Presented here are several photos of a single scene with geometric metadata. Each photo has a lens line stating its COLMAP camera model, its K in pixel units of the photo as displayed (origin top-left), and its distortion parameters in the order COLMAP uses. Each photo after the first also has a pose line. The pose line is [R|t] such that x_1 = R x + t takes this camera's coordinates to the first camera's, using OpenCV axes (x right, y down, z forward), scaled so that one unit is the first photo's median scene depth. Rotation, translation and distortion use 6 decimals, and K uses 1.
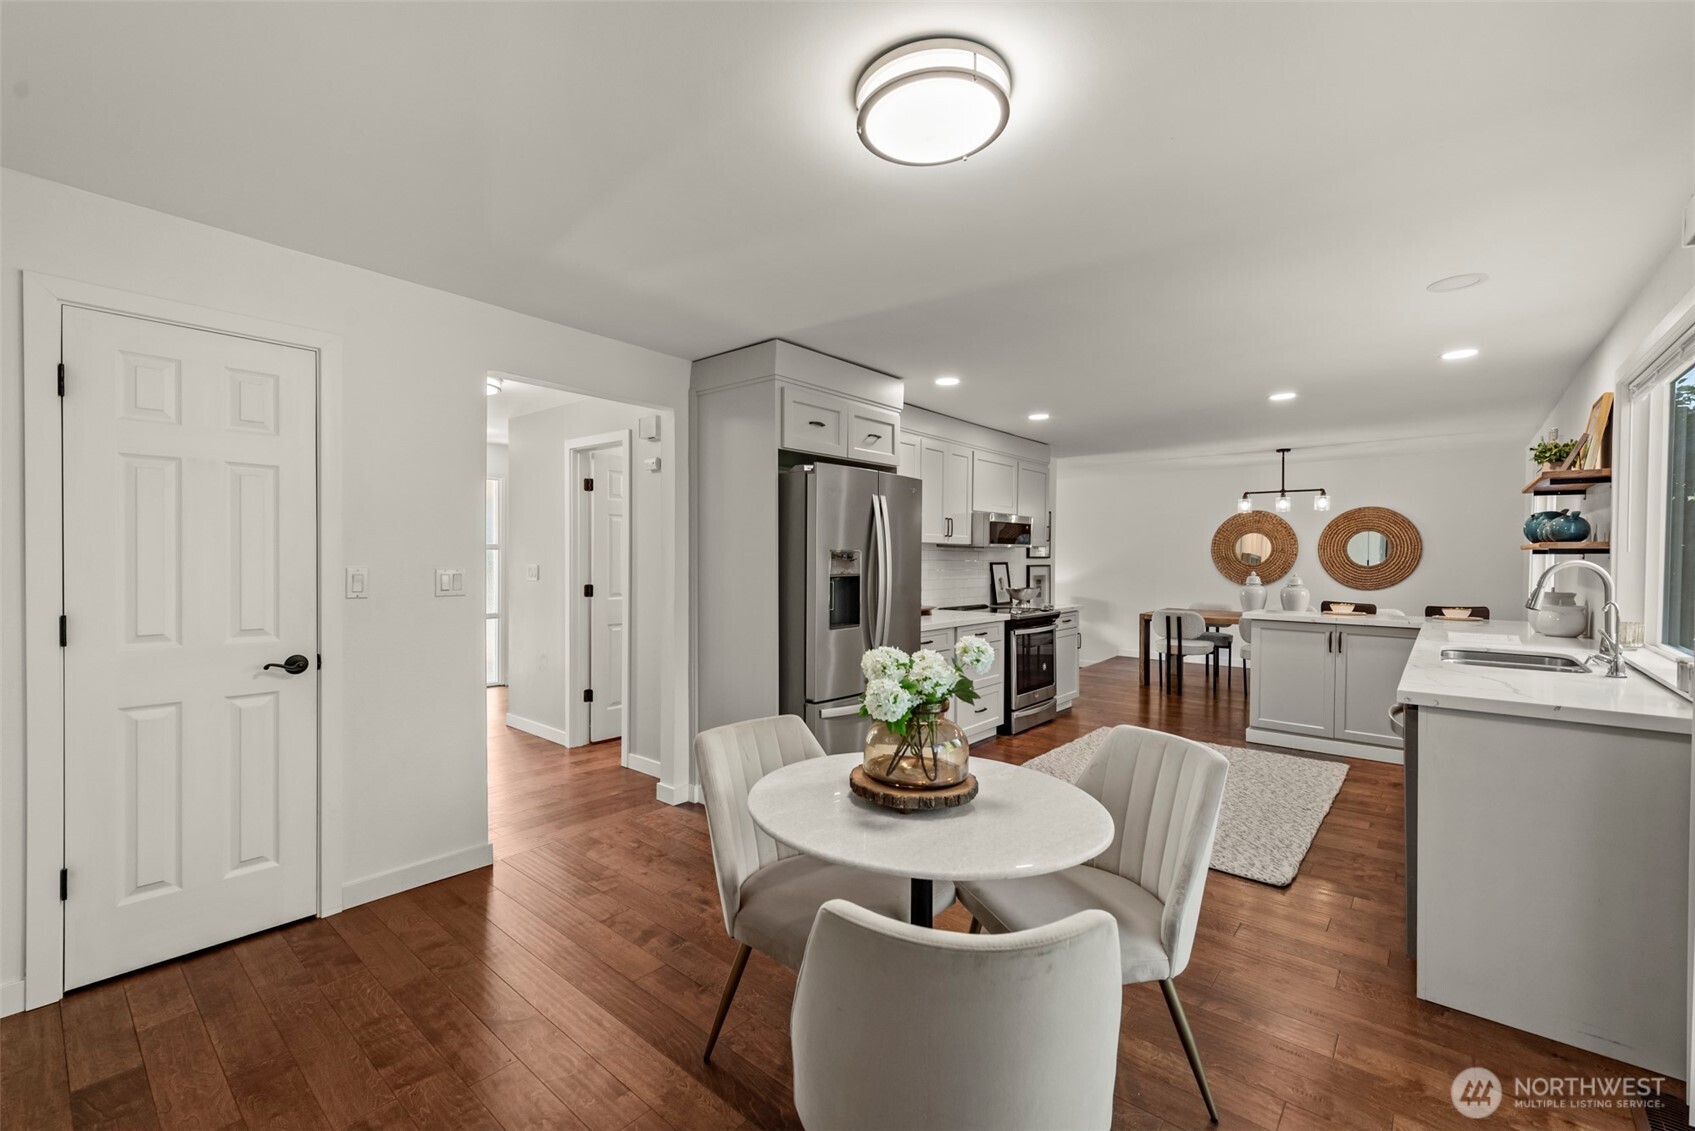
lens RADIAL K [[709.3, 0, 841.7], [0, 709.3, 565.5], [0, 0, 1]] dist [0.013223, -0.000682]
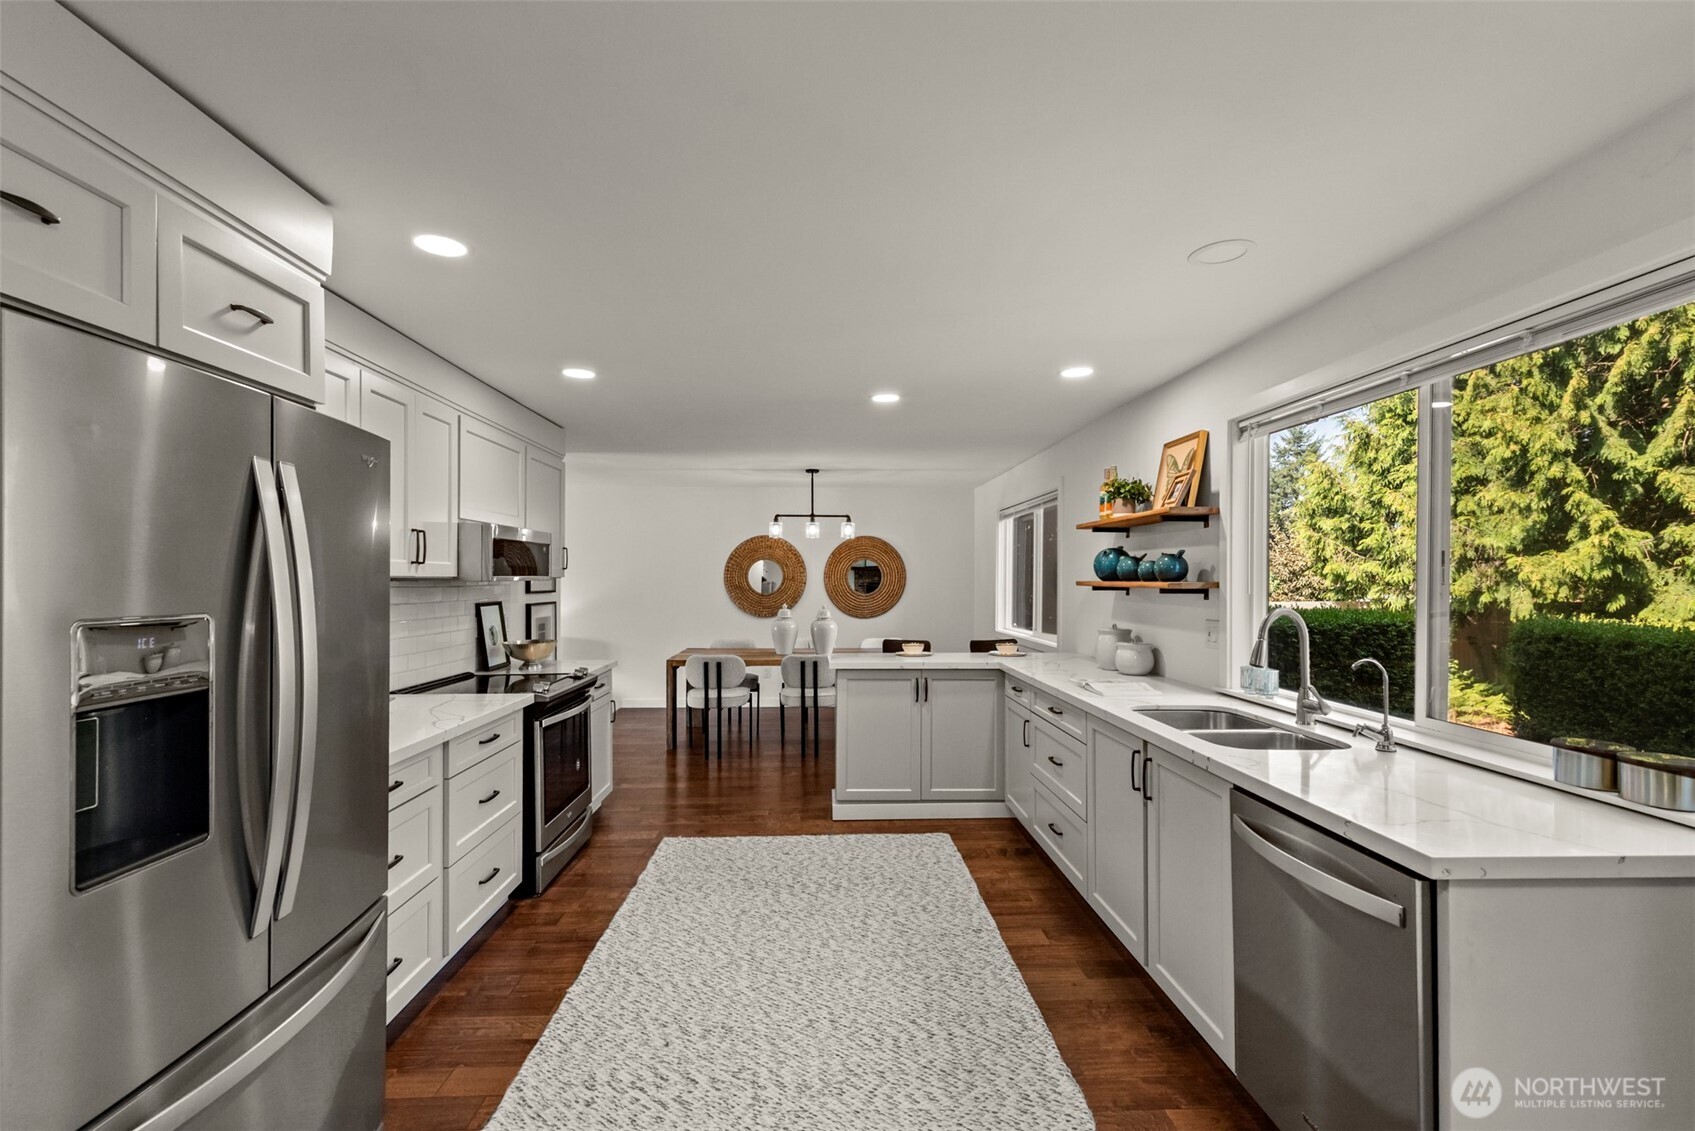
lens RADIAL K [[741.4, 0, 838.0], [0, 741.4, 579.9], [0, 0, 1]] dist [0.017087, -0.003276]
pose [[0.739926, -0.004748, 0.672672, 0.004993], [0.010773, 0.999930, -0.004791, -0.022430], [-0.672602, 0.010792, 0.739926, 0.365923]]
